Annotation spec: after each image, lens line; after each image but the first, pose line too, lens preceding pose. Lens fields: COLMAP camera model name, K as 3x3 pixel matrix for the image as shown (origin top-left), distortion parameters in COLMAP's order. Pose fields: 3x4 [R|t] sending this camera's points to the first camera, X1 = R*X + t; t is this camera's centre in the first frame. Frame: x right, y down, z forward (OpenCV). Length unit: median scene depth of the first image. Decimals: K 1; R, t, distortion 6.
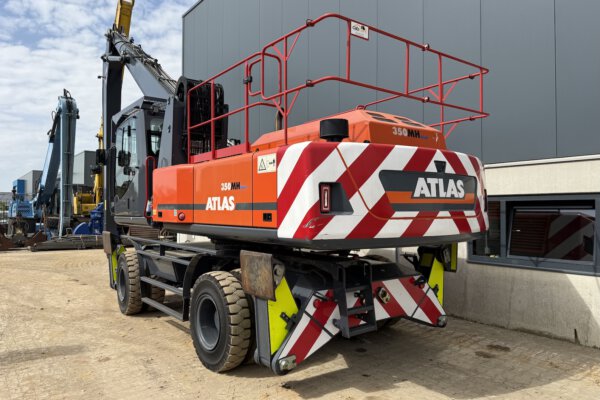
lens RADIAL K [[427.1, 0, 300.2], [0, 427.1, 194.1], [0, 0, 1]] dist [0.046173, -0.051355]
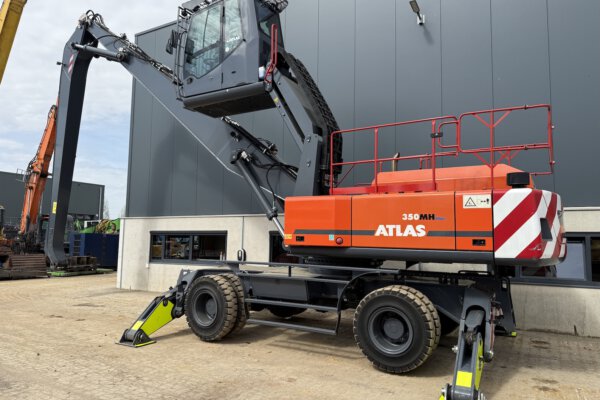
lens RADIAL K [[427.1, 0, 298.9], [0, 427.1, 192.7], [0, 0, 1]] dist [0.046173, -0.051355]
pose [[0.924307, 0.055526, 0.377588, -0.877832], [-0.028941, 0.996709, -0.075726, 0.014590], [-0.380550, 0.059066, 0.922872, -0.012221]]
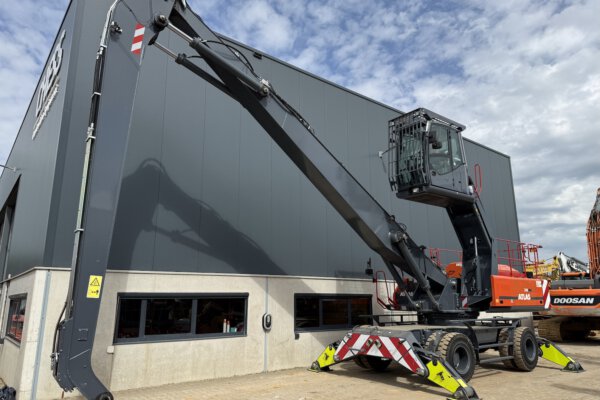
lens RADIAL K [[427.1, 0, 296.0], [0, 427.1, 201.9], [0, 0, 1]] dist [0.046173, -0.051355]
pose [[-0.009724, 0.224427, 0.974442, -2.561410], [-0.034660, 0.973827, -0.224631, 0.087272], [-0.999352, -0.035959, -0.001691, 2.219388]]
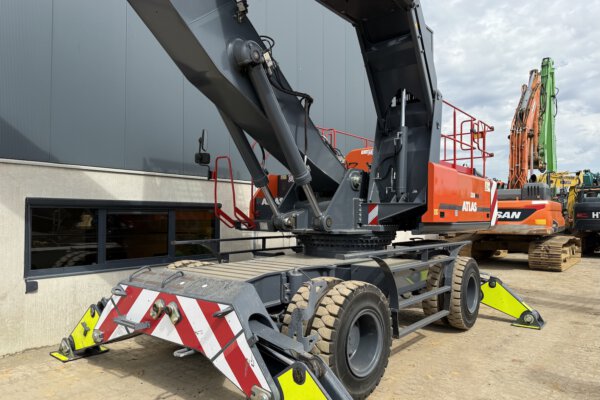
lens RADIAL K [[427.1, 0, 308.5], [0, 427.1, 194.9], [0, 0, 1]] dist [0.046173, -0.051355]
pose [[-0.254321, 0.047276, 0.965964, -1.364441], [-0.038807, 0.997501, -0.059036, 0.083667], [-0.966341, -0.052500, -0.251851, 1.795298]]
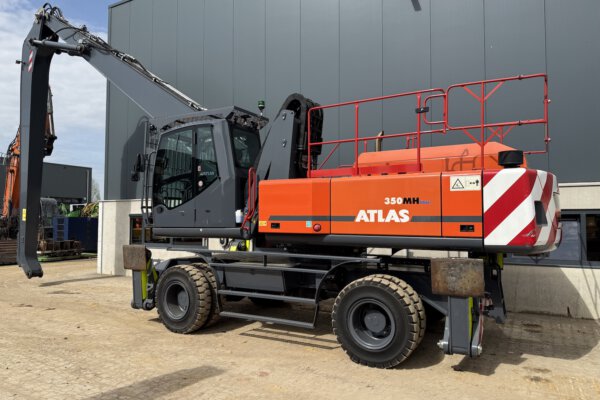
lens RADIAL K [[427.1, 0, 294.7], [0, 427.1, 195.6], [0, 0, 1]] dist [0.046173, -0.051355]
pose [[0.920999, 0.021598, 0.388965, -0.796314], [-0.014411, 0.999667, -0.021386, -0.003820], [-0.389298, 0.014092, 0.921004, 0.062739]]
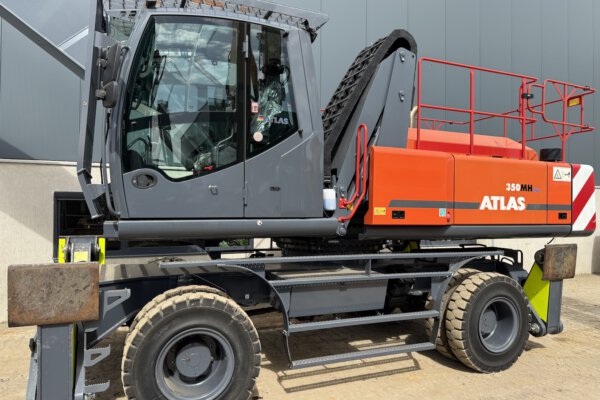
lens RADIAL K [[427.1, 0, 309.3], [0, 427.1, 202.5], [0, 0, 1]] dist [0.046173, -0.051355]
pose [[0.232027, 0.018139, 0.972540, -1.222202], [-0.044566, 0.998974, -0.007999, 0.046536], [-0.971688, -0.041486, 0.232597, 1.159569]]
